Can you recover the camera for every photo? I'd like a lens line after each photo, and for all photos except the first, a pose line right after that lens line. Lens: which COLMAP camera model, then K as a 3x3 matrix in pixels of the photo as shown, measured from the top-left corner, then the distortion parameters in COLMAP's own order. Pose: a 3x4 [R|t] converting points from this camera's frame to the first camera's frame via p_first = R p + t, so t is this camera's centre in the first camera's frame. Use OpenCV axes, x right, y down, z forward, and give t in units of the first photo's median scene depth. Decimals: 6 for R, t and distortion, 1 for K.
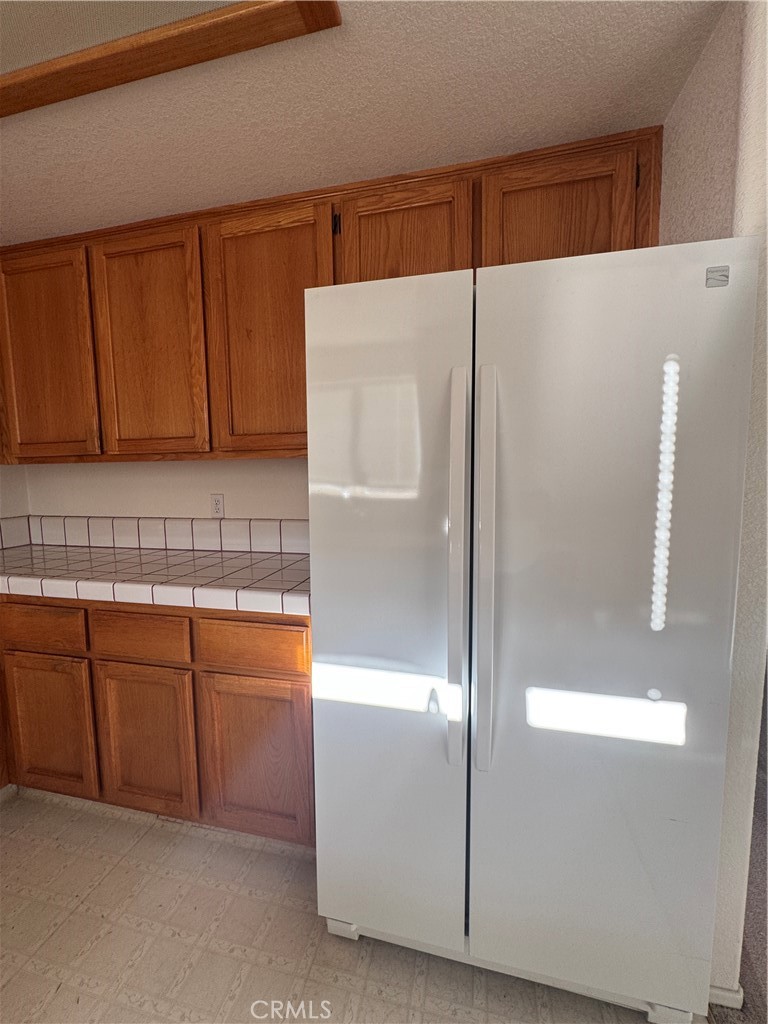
lens RADIAL K [[409.1, 0, 387.4], [0, 409.1, 511.2], [0, 0, 1]] dist [-0.001962, -0.000058]
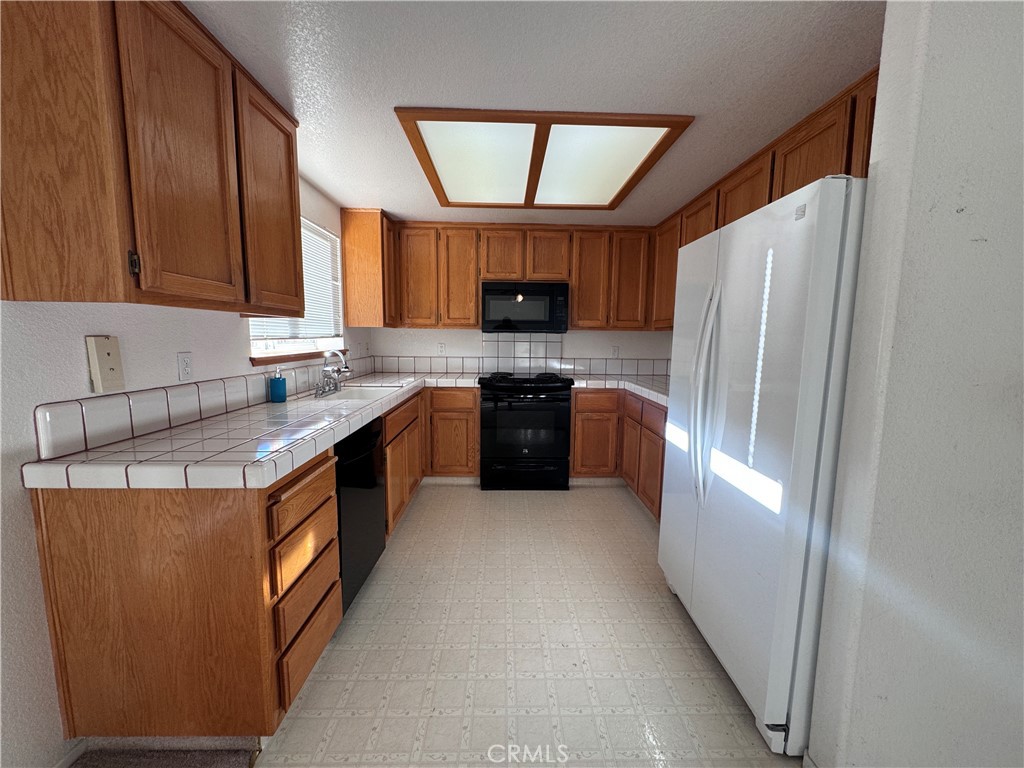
lens RADIAL K [[409.1, 0, 509.5], [0, 409.1, 385.7], [0, 0, 1]] dist [-0.001962, -0.000058]
pose [[0.265057, 0.112983, -0.957591, 1.585847], [-0.081646, 0.992175, 0.094465, 0.020102], [0.960770, 0.053145, 0.272207, -0.365922]]
